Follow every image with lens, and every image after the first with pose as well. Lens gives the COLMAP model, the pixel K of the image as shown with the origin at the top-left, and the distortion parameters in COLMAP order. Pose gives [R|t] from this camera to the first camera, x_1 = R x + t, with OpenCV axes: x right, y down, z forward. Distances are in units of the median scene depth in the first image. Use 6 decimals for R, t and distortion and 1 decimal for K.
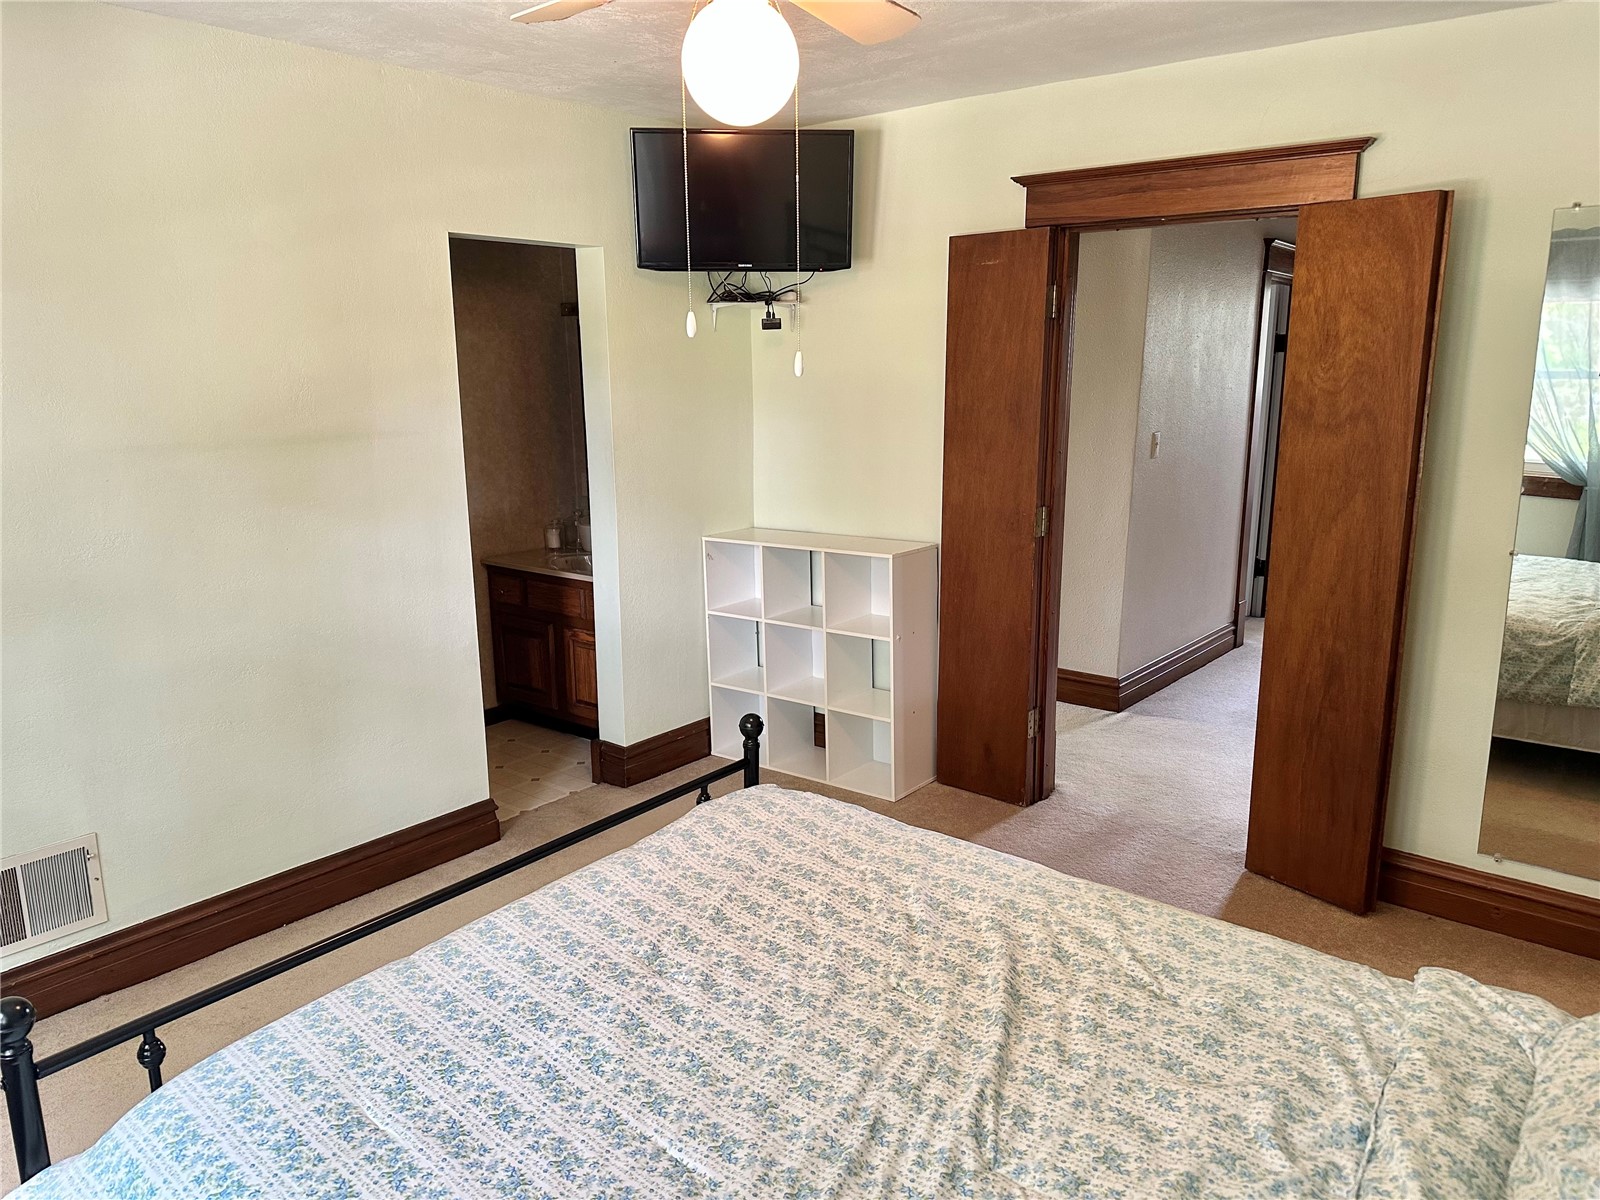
lens RADIAL K [[1110.0, 0, 806.4], [0, 1110.0, 596.5], [0, 0, 1]] dist [0.094336, -0.139975]
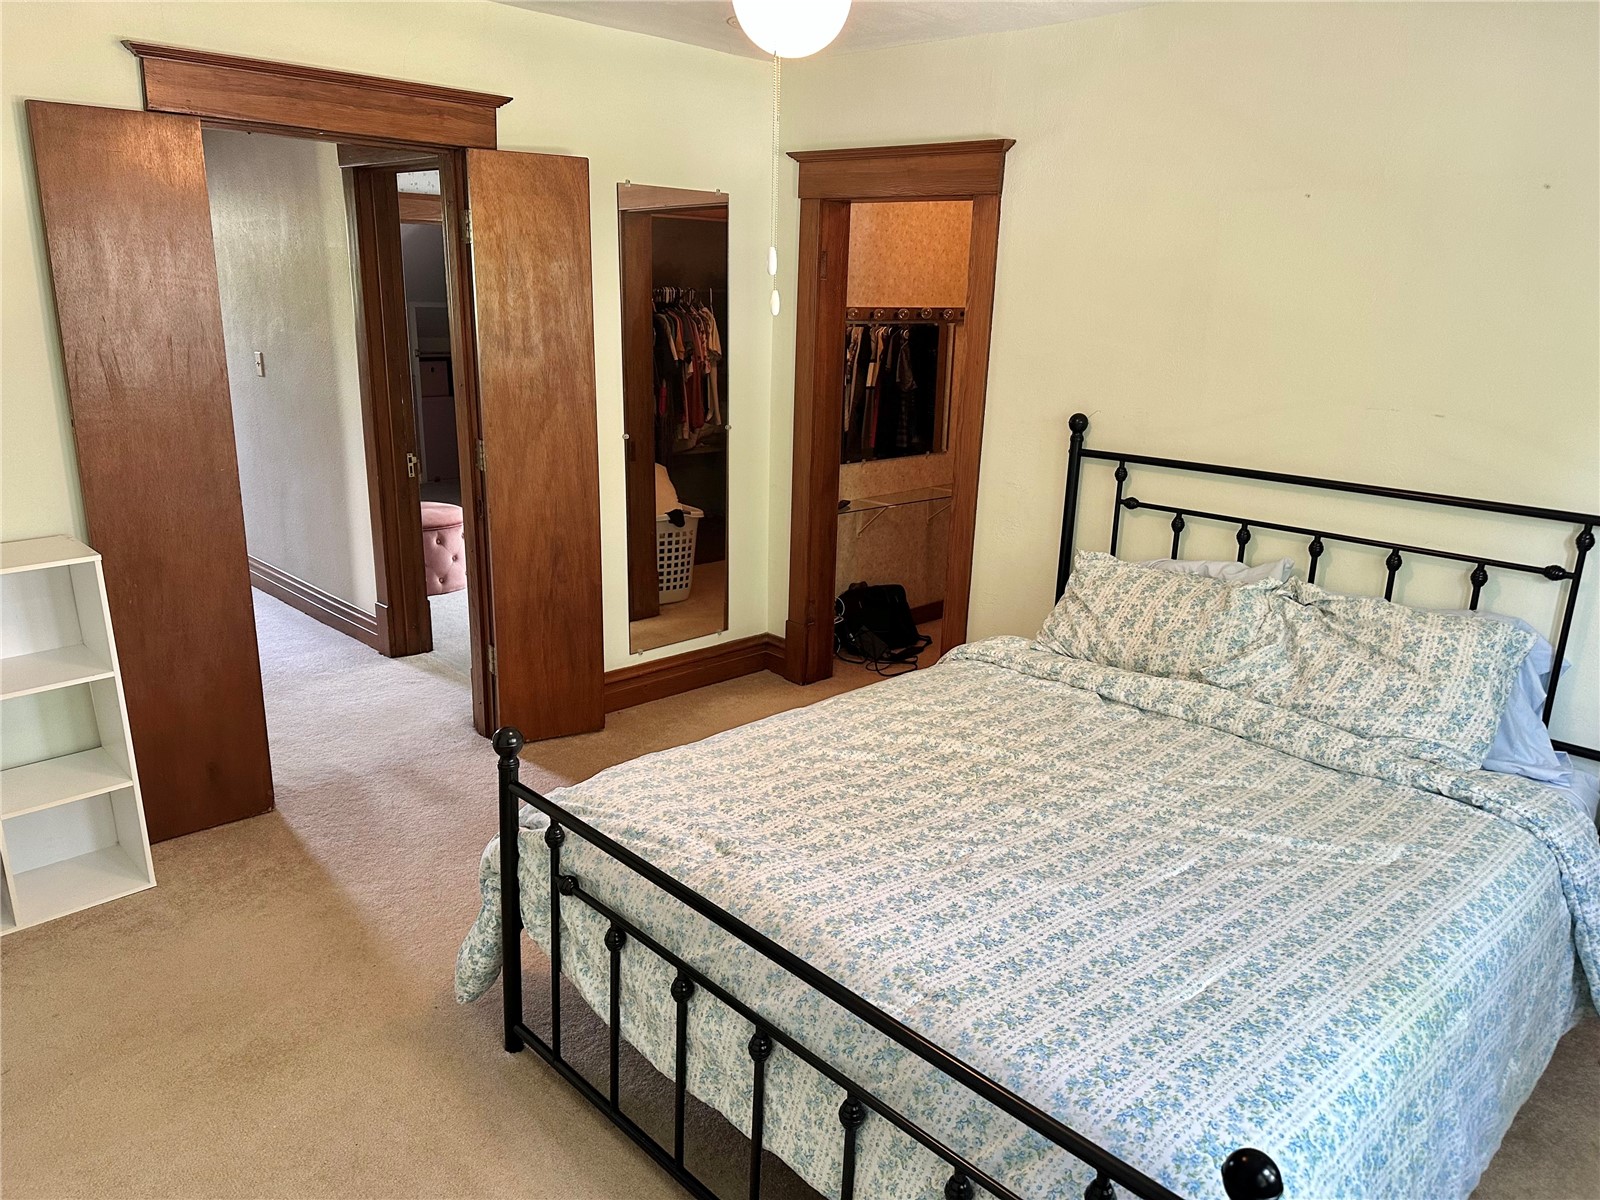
lens RADIAL K [[1110.0, 0, 806.4], [0, 1110.0, 596.5], [0, 0, 1]] dist [0.094336, -0.139975]
pose [[0.127510, -0.251103, 0.959525, -0.705566], [0.180978, 0.957071, 0.226410, -0.118012], [-0.975186, 0.144784, 0.167481, 0.569418]]
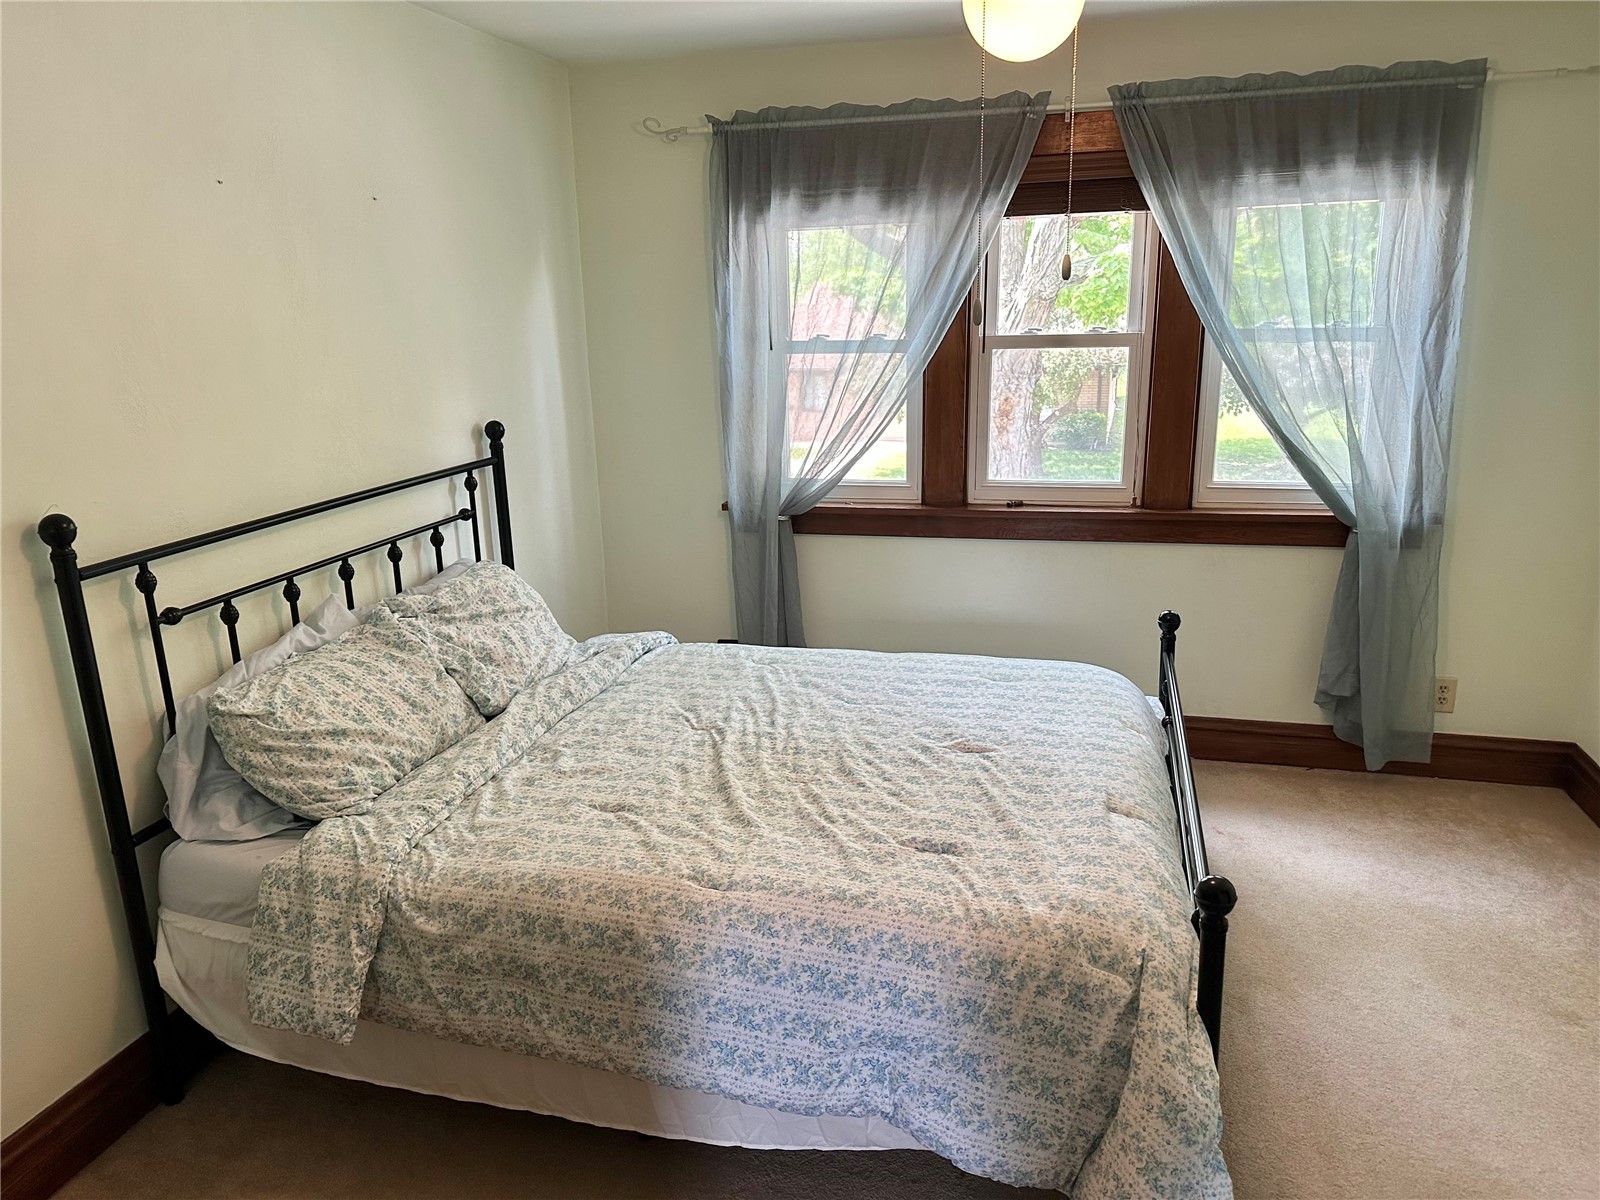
lens RADIAL K [[1110.0, 0, 806.4], [0, 1110.0, 596.5], [0, 0, 1]] dist [0.094336, -0.139975]
pose [[-0.915799, 0.128766, -0.380437, 0.343604], [-0.059360, 0.893418, 0.445287, -0.272886], [0.397227, 0.430376, -0.810547, 1.215909]]
